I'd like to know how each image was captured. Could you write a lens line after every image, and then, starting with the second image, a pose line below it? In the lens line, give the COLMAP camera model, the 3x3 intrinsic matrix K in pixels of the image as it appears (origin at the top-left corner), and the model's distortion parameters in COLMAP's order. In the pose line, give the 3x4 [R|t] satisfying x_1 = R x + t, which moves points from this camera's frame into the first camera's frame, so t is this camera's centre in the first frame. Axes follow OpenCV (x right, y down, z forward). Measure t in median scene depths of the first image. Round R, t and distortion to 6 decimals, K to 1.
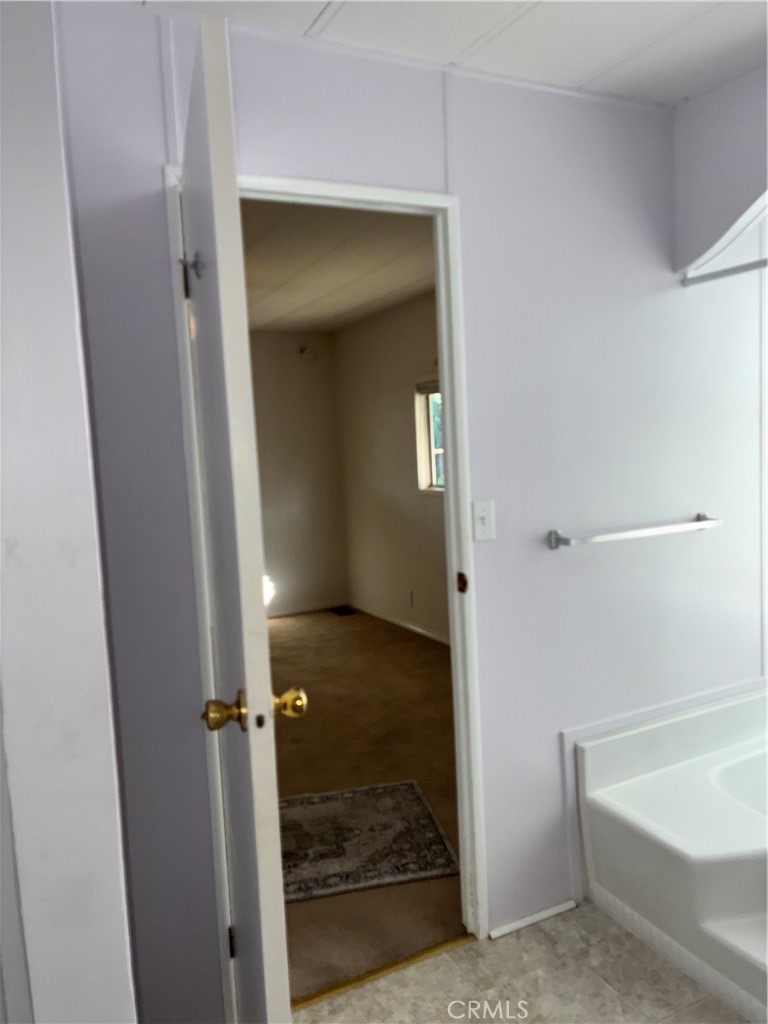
lens RADIAL K [[779.3, 0, 384.0], [0, 779.3, 512.0], [0, 0, 1]] dist [0.039440, -0.069002]
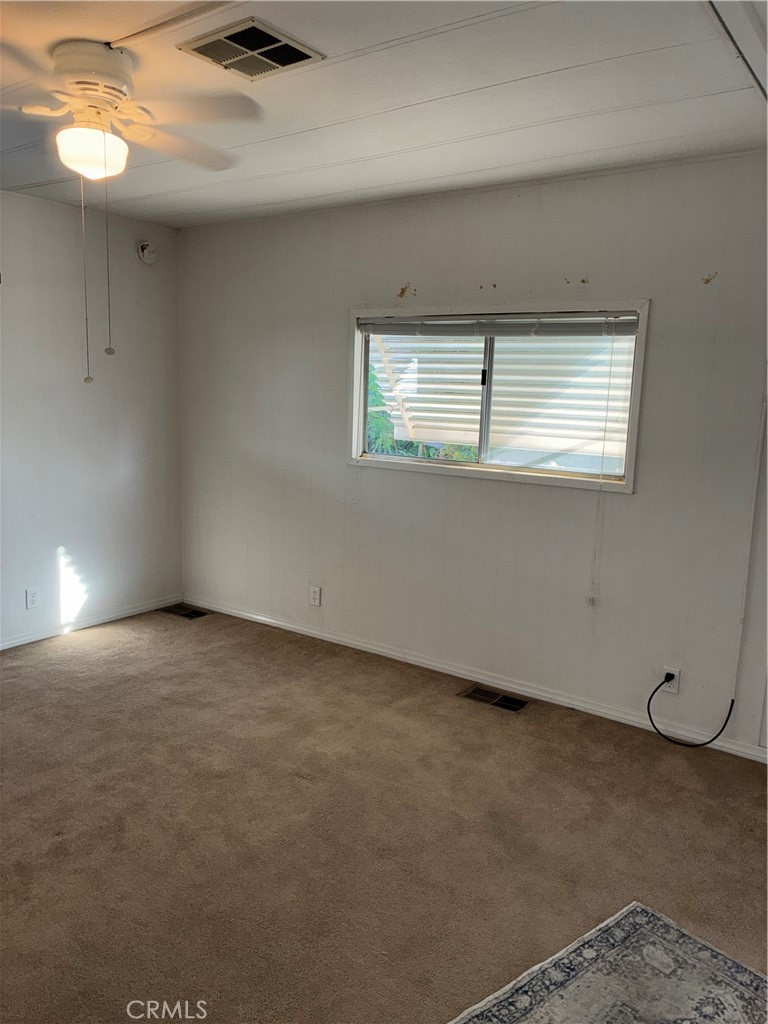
lens RADIAL K [[779.3, 0, 384.0], [0, 779.3, 512.0], [0, 0, 1]] dist [0.039440, -0.069002]
pose [[0.875638, 0.005237, 0.482939, -0.284583], [-0.036761, 0.997763, 0.055833, -0.019574], [-0.481566, -0.066643, 0.873872, 0.297964]]
